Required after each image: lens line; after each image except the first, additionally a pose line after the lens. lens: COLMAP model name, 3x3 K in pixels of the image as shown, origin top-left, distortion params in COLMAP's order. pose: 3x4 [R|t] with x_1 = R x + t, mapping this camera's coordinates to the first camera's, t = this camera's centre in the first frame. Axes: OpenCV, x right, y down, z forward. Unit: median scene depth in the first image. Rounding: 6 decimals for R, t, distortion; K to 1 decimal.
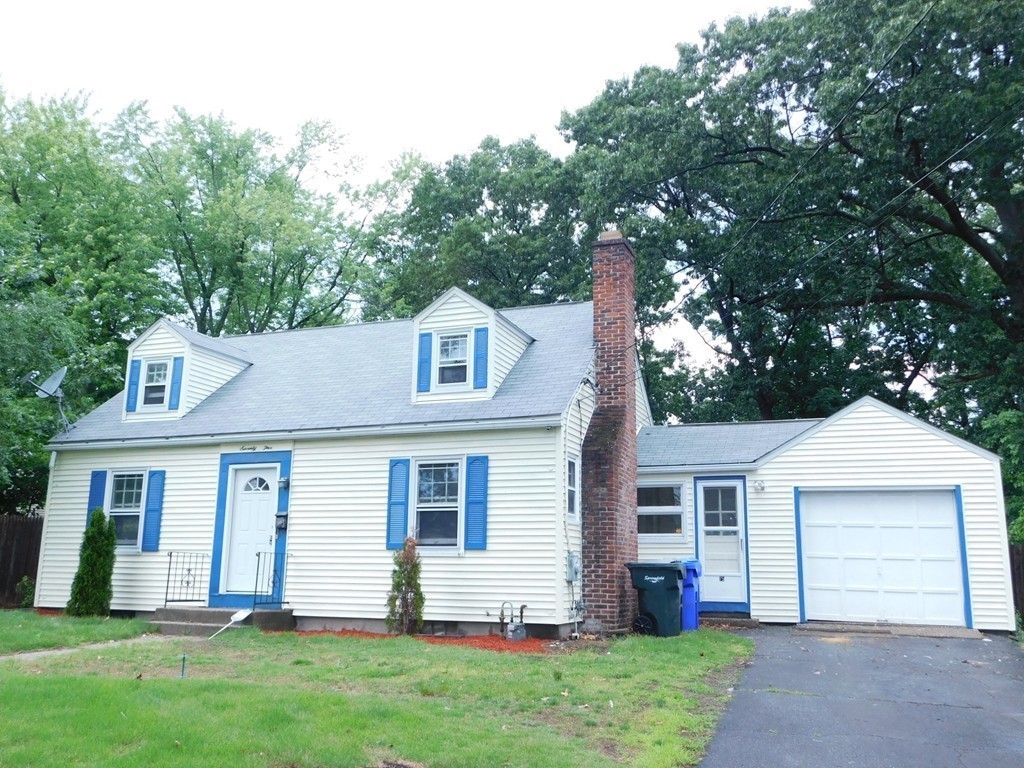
lens RADIAL K [[814.8, 0, 512.0], [0, 814.8, 384.0], [0, 0, 1]] dist [-0.001053, -0.003308]
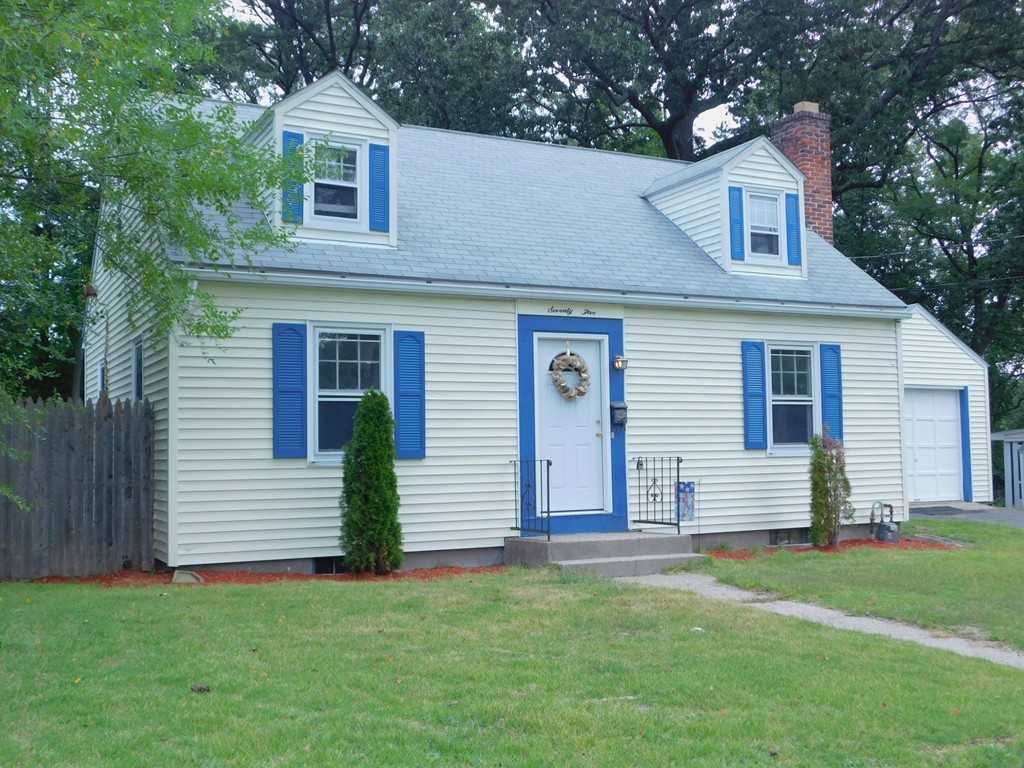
lens RADIAL K [[1137.0, 0, 512.0], [0, 1137.0, 384.0], [0, 0, 1]] dist [-0.001100, -0.001543]
pose [[0.673002, 0.032370, 0.738932, -1.097186], [-0.128306, 0.989005, 0.073533, 0.077363], [-0.728427, -0.144297, 0.669755, 0.382931]]
